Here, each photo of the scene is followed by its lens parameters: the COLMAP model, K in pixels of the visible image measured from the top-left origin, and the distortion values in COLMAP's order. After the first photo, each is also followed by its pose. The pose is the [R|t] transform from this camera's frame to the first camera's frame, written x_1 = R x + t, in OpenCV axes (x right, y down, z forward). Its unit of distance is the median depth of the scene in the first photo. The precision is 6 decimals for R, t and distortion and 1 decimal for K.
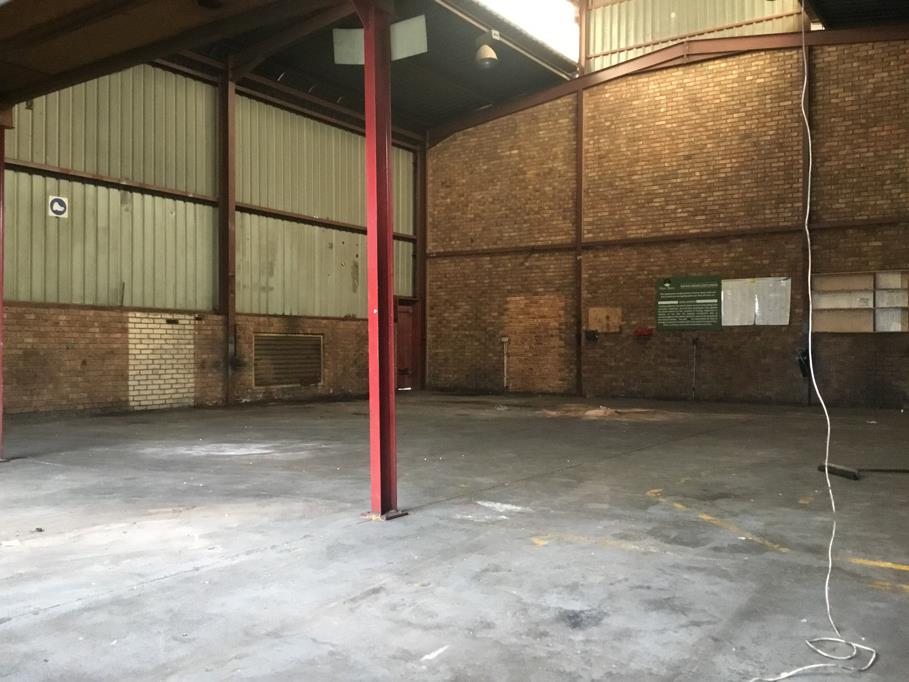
lens RADIAL K [[835.6, 0, 454.5], [0, 835.6, 341.0], [0, 0, 1]] dist [0.151962, -0.250888]
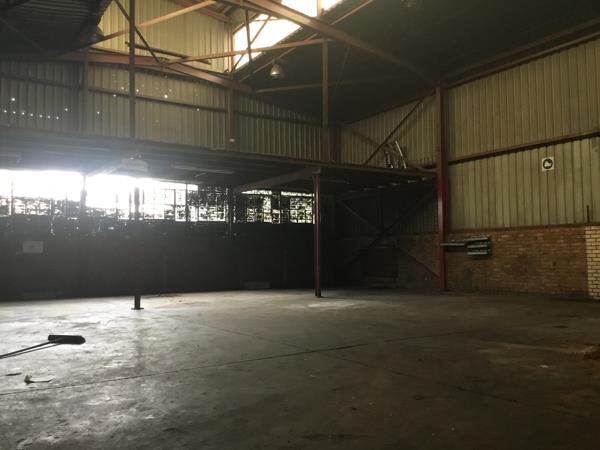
lens RADIAL K [[551.6, 0, 300.0], [0, 551.6, 225.0], [0, 0, 1]] dist [0.151962, -0.250888]
pose [[-0.366988, -0.053518, -0.928685, 0.659472], [0.019278, 0.997692, -0.065113, 0.014195], [0.930026, -0.041799, -0.365109, 0.943200]]
